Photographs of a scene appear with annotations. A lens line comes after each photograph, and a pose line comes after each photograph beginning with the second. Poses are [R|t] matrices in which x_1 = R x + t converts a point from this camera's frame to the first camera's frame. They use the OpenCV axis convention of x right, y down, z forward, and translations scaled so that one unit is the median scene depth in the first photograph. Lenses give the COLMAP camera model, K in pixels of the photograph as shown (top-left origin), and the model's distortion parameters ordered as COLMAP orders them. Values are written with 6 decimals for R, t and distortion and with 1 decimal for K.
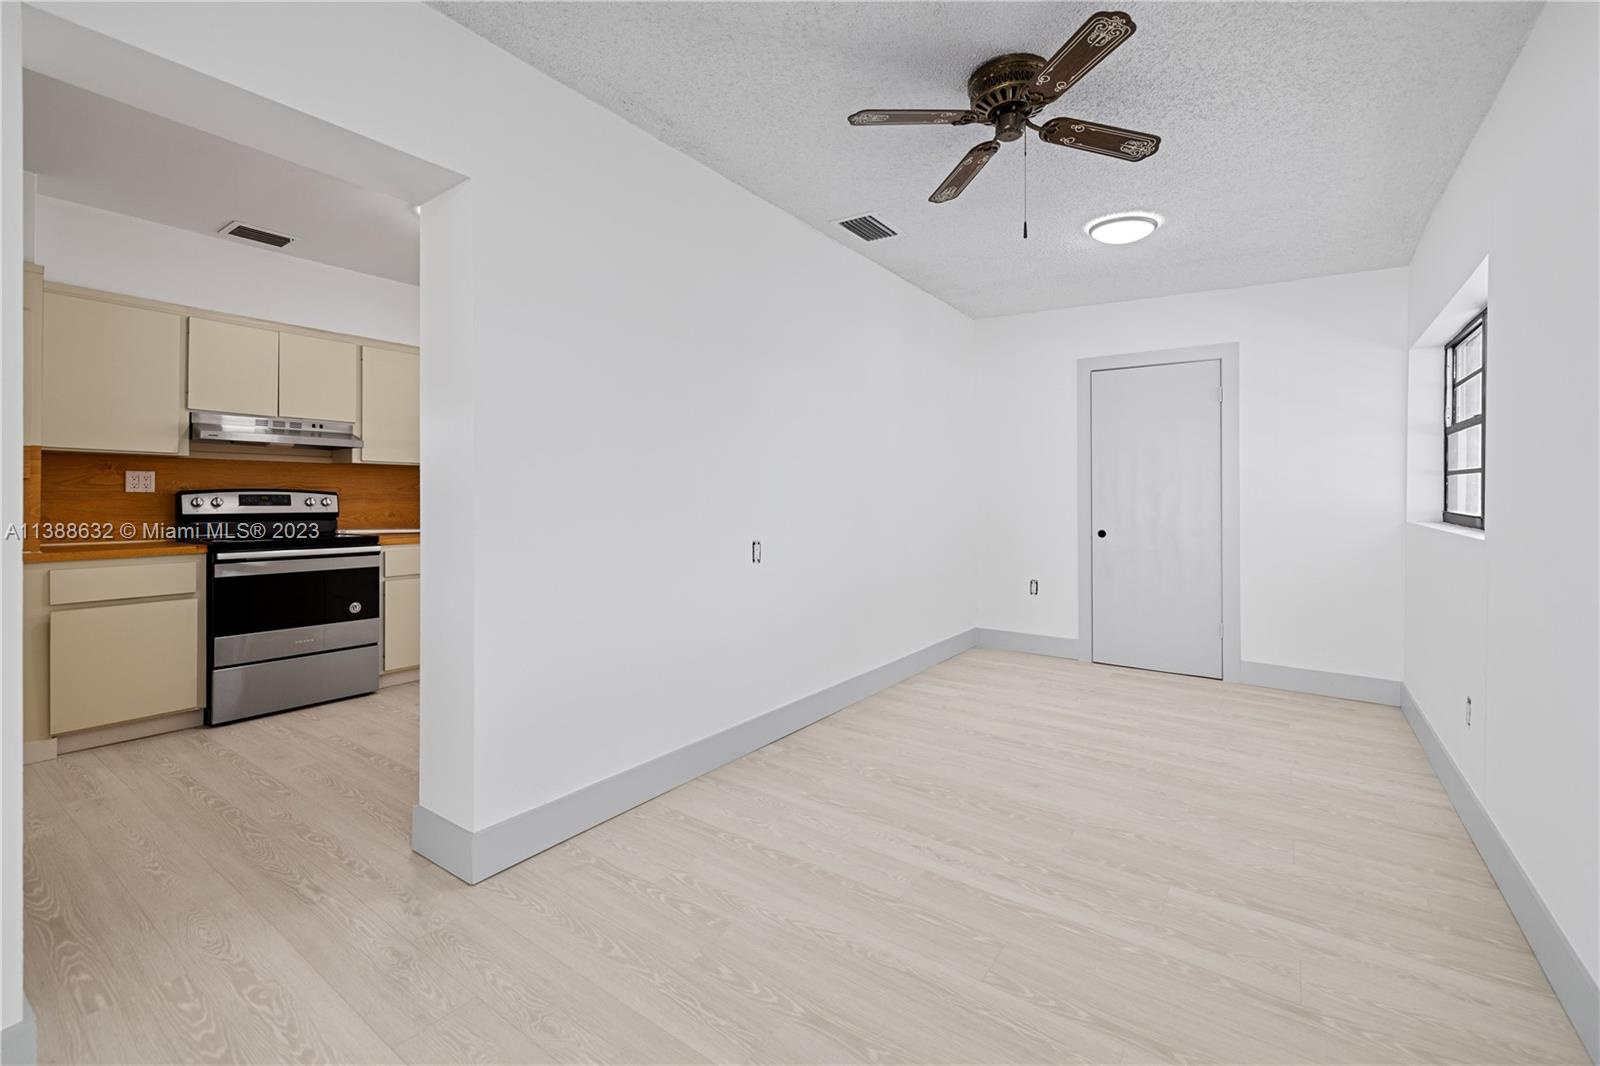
lens RADIAL K [[686.2, 0, 802.1], [0, 686.2, 505.5], [0, 0, 1]] dist [-0.000306, 0.000139]
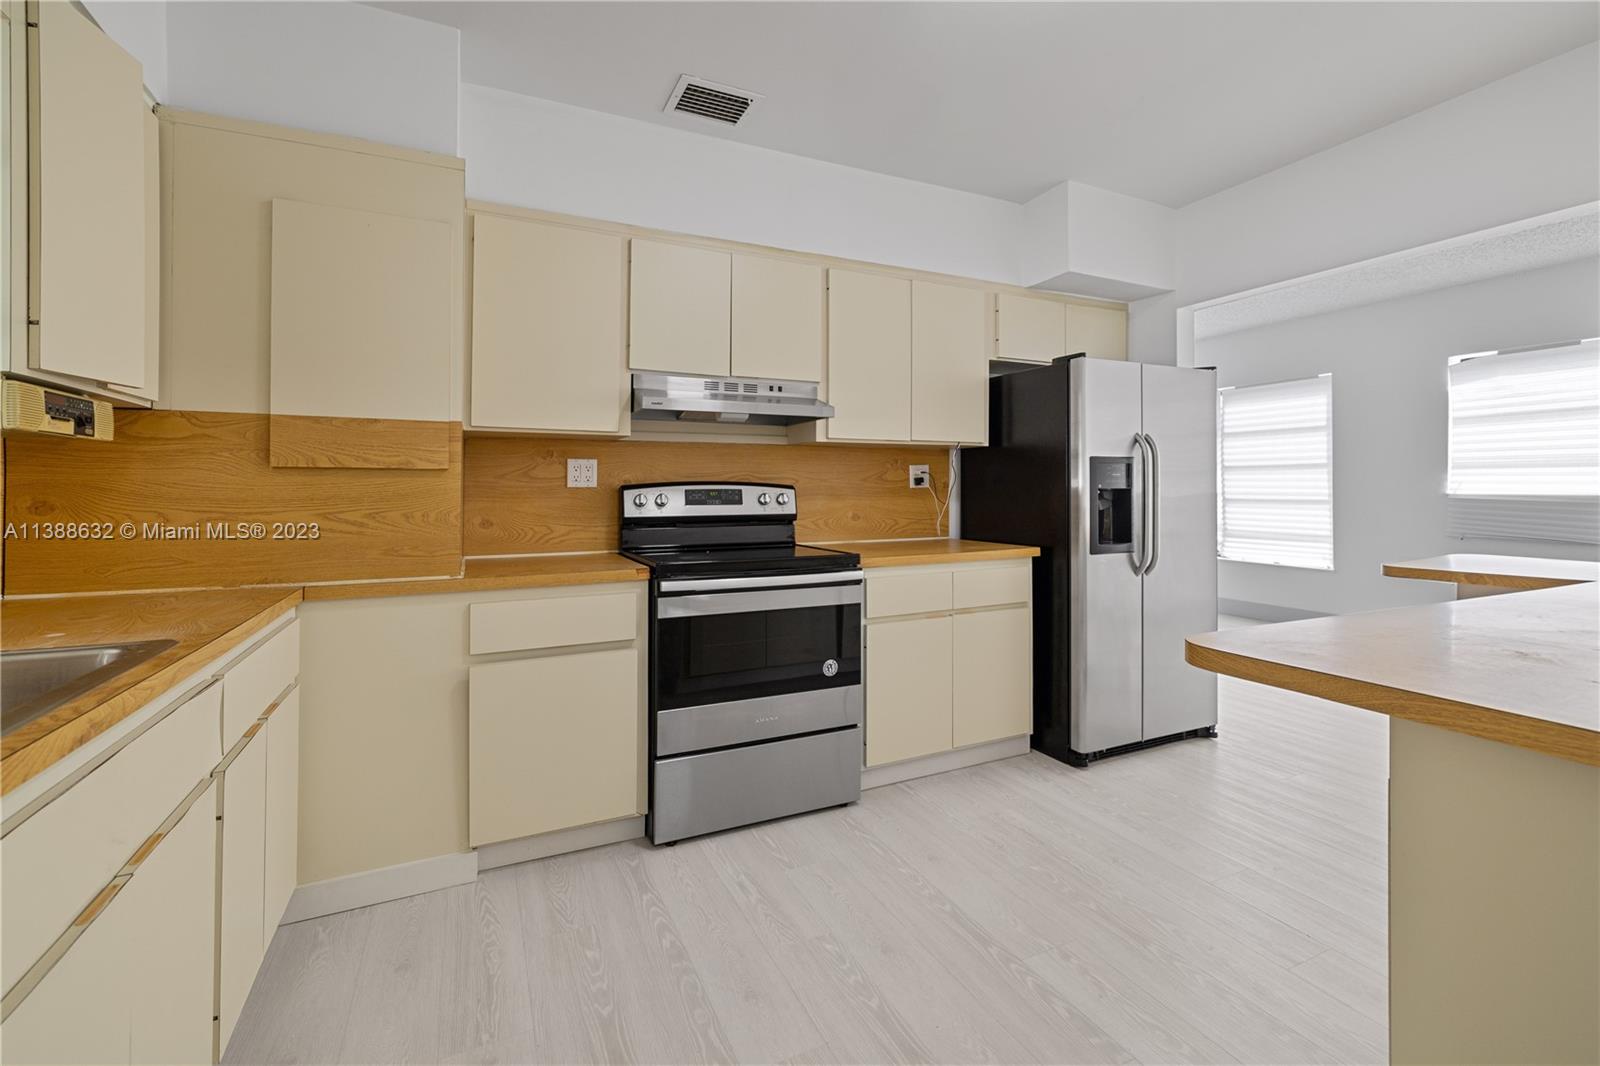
lens RADIAL K [[689.0, 0, 791.4], [0, 689.0, 489.0], [0, 0, 1]] dist [-0.000232, 0.000182]
pose [[0.865845, -0.003286, -0.500302, -0.375667], [-0.000346, 0.999974, -0.007167, -0.011740], [0.500312, 0.006379, 0.865822, 0.445273]]
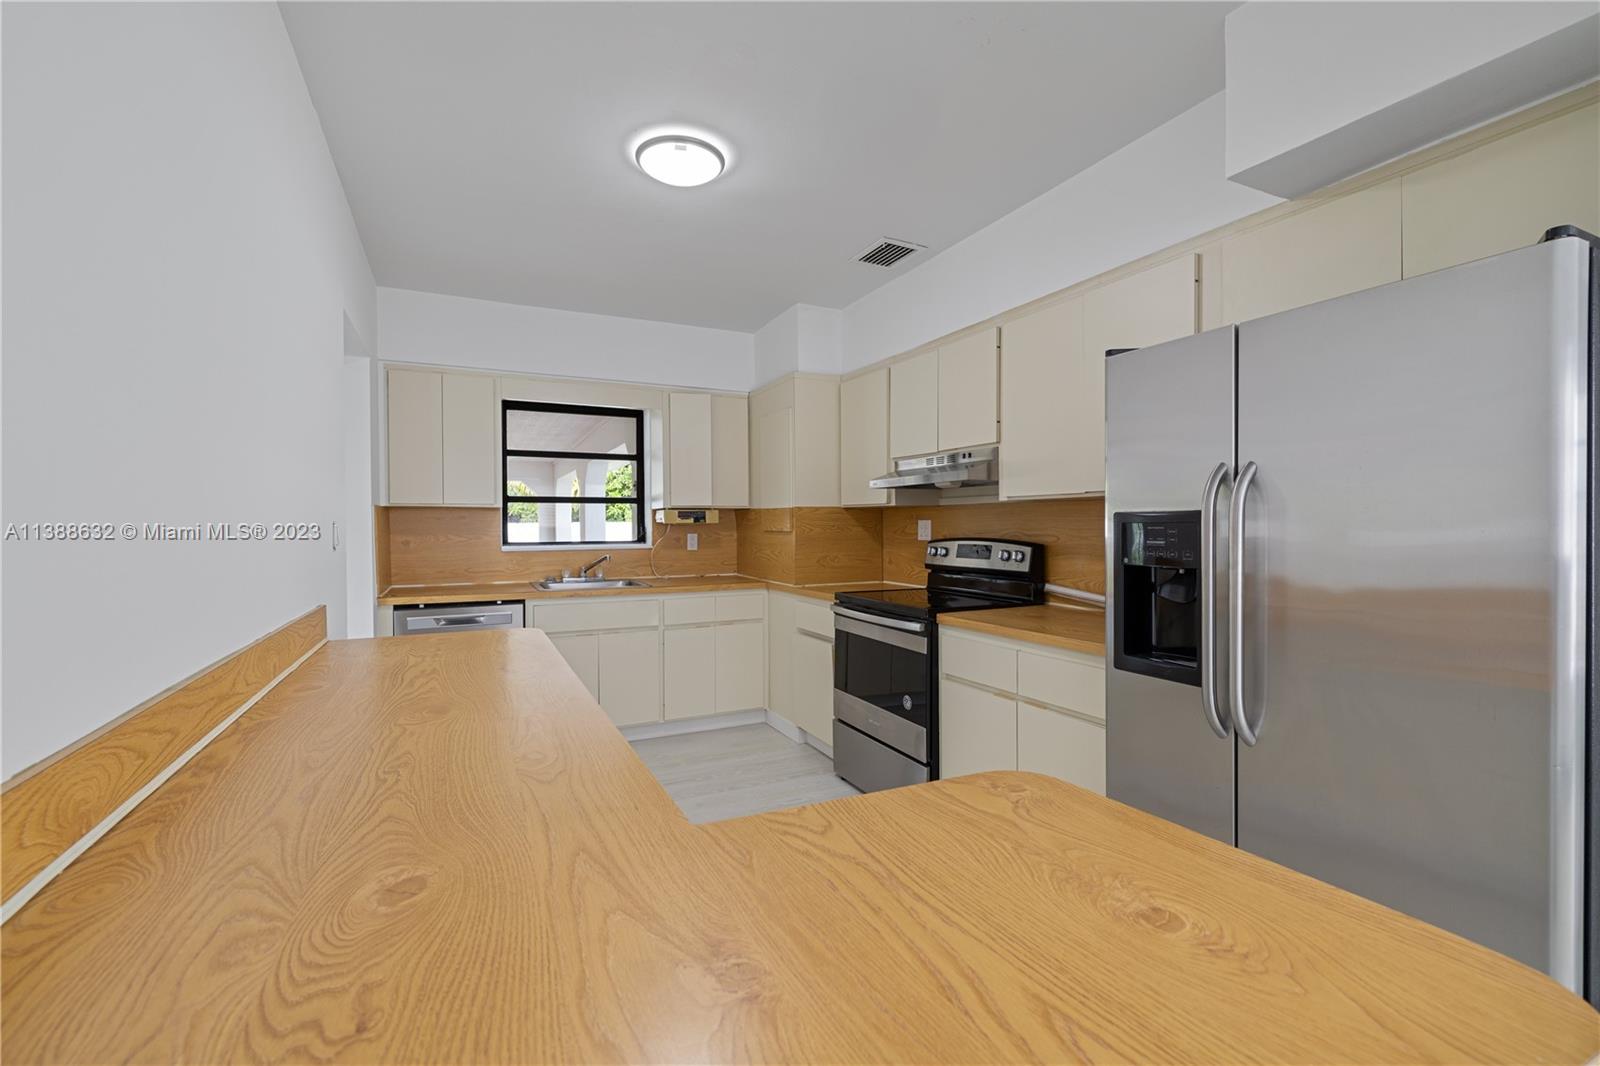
lens RADIAL K [[704.9, 0, 799.7], [0, 704.9, 535.0], [0, 0, 1]] dist [0.000470, 0.000167]
pose [[-0.488718, 0.014116, -0.872328, 0.063568], [-0.004268, 0.999818, 0.018570, -0.045272], [0.872432, 0.012798, -0.488569, 1.308308]]
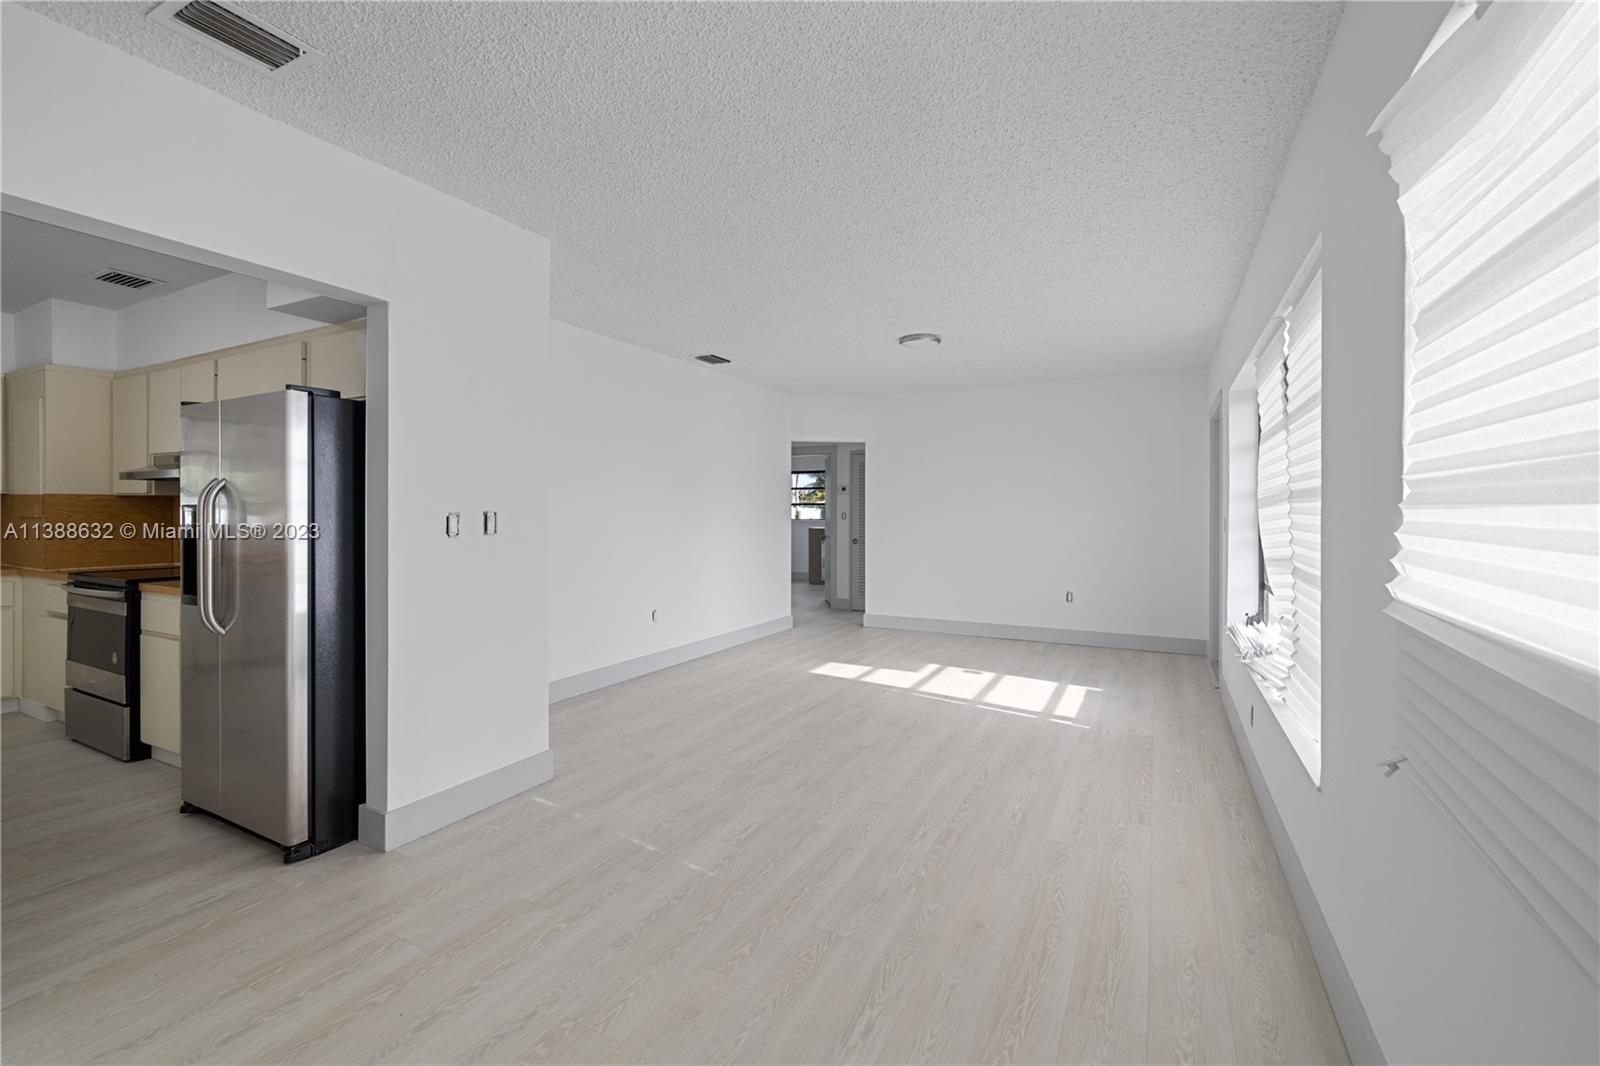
lens RADIAL K [[679.2, 0, 798.6], [0, 679.2, 512.8], [0, 0, 1]] dist [-0.000558, 0.000064]
pose [[0.129979, 0.000734, -0.991517, 0.348170], [-0.011678, 0.999931, -0.000790, -0.051618], [0.991448, 0.011682, 0.129978, 1.821481]]
